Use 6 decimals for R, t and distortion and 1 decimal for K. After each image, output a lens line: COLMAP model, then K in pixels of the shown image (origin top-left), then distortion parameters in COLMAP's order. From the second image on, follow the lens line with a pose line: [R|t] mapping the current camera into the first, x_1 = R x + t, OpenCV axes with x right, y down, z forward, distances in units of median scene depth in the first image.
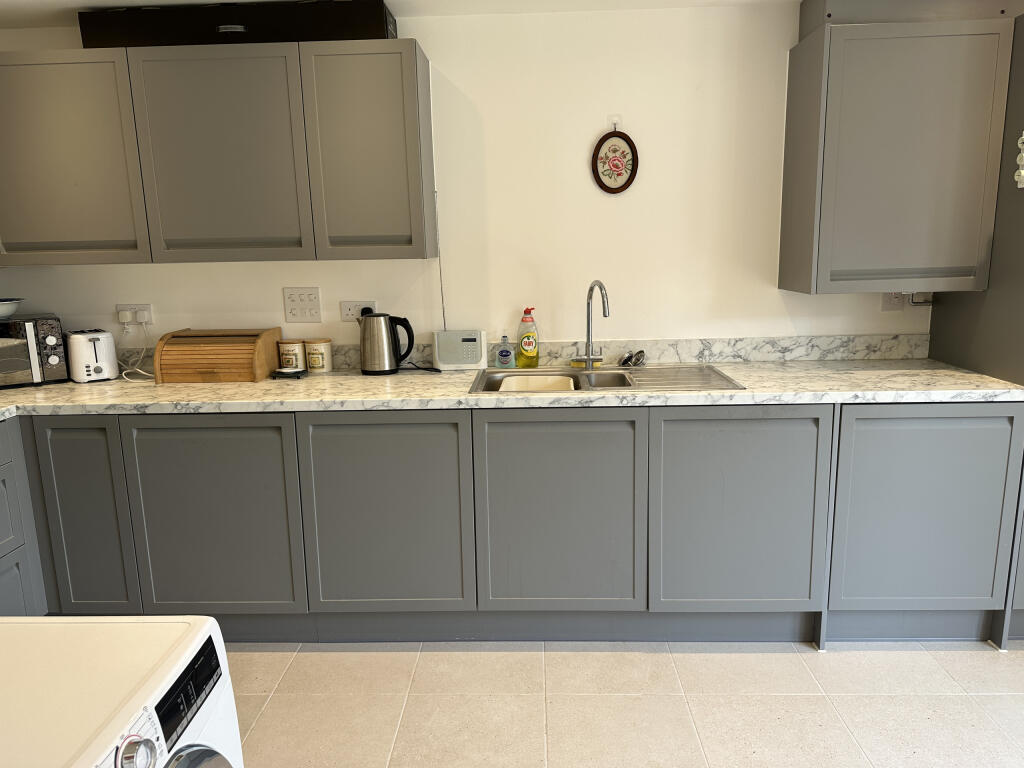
lens RADIAL K [[712.3, 0, 512.0], [0, 712.3, 384.5], [0, 0, 1]] dist [0.003896, -0.008970]
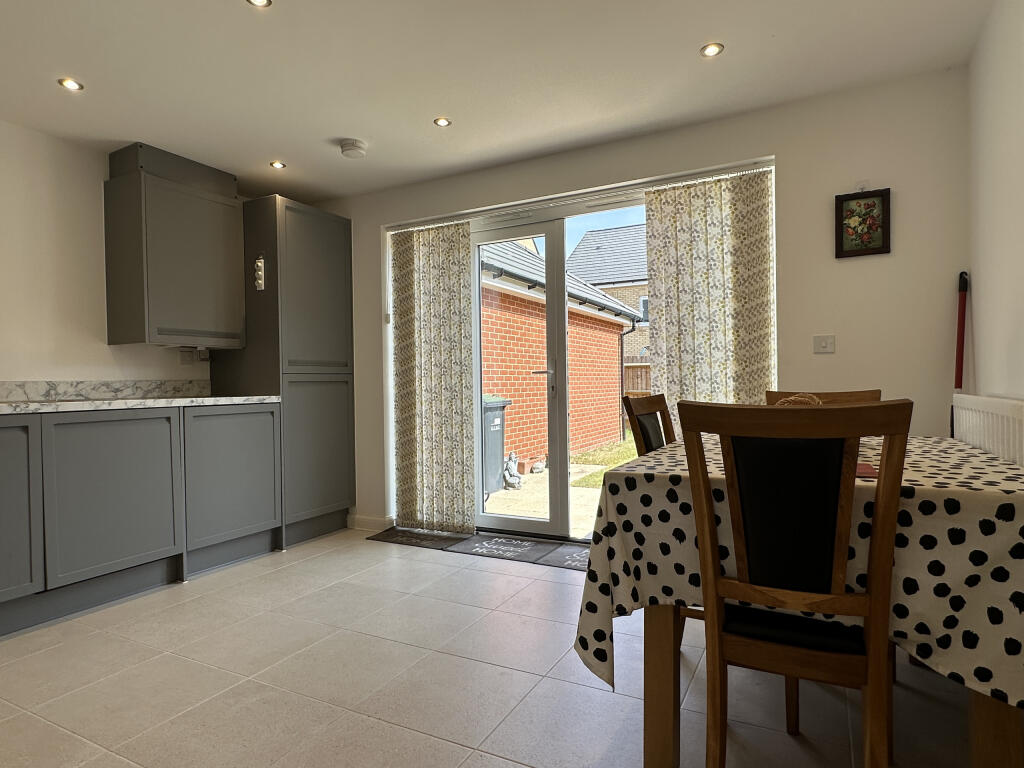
lens RADIAL K [[596.6, 0, 512.2], [0, 596.6, 385.0], [0, 0, 1]] dist [-0.004045, -0.001065]
pose [[0.438727, 0.007181, 0.898592, -0.351088], [0.172248, 0.980754, -0.091936, 0.201645], [-0.881958, 0.195115, 0.429046, -0.174915]]
